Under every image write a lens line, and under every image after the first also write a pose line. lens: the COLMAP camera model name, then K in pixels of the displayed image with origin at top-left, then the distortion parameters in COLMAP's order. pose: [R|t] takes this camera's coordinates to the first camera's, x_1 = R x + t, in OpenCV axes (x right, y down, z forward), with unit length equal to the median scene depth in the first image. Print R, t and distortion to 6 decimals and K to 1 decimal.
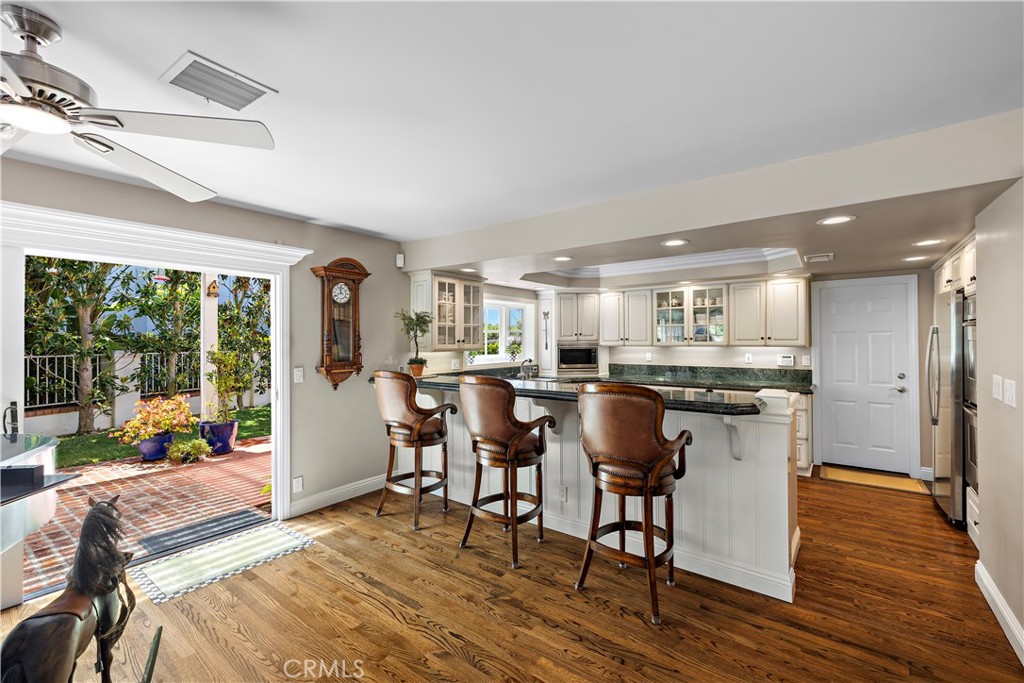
lens RADIAL K [[439.9, 0, 506.8], [0, 439.9, 337.7], [0, 0, 1]] dist [0.004128, -0.000818]
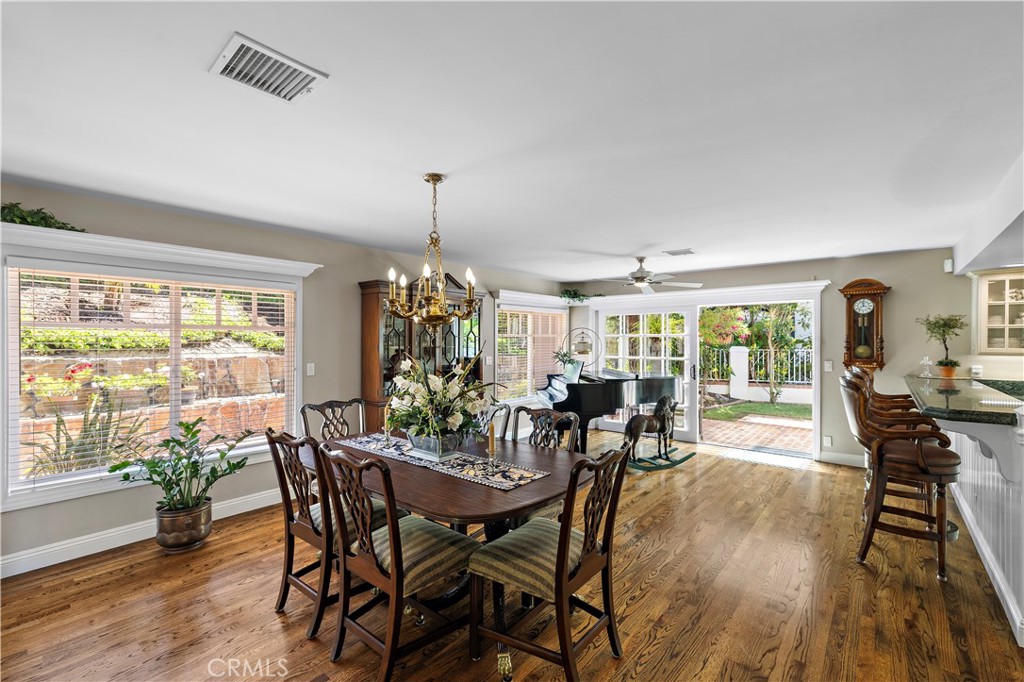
lens RADIAL K [[439.9, 0, 510.9], [0, 439.9, 344.2], [0, 0, 1]] dist [0.004128, -0.000818]
pose [[-0.046014, 0.013171, -0.998854, 0.960275], [0.004601, 0.999905, 0.012973, -0.010339], [0.998930, -0.003998, -0.046070, 0.020930]]
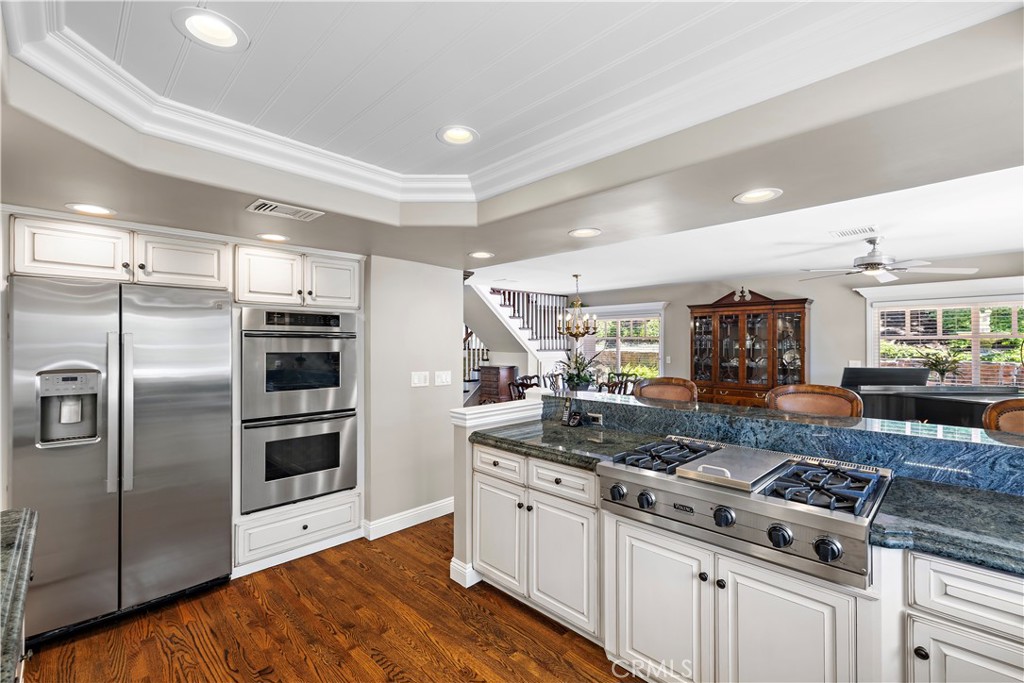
lens RADIAL K [[439.9, 0, 507.7], [0, 439.9, 341.7], [0, 0, 1]] dist [0.004128, -0.000818]
pose [[-0.991837, 0.008766, 0.127207, 0.363811], [0.007512, 0.999918, -0.010335, -0.001925], [-0.127287, -0.009295, -0.991822, 1.463193]]
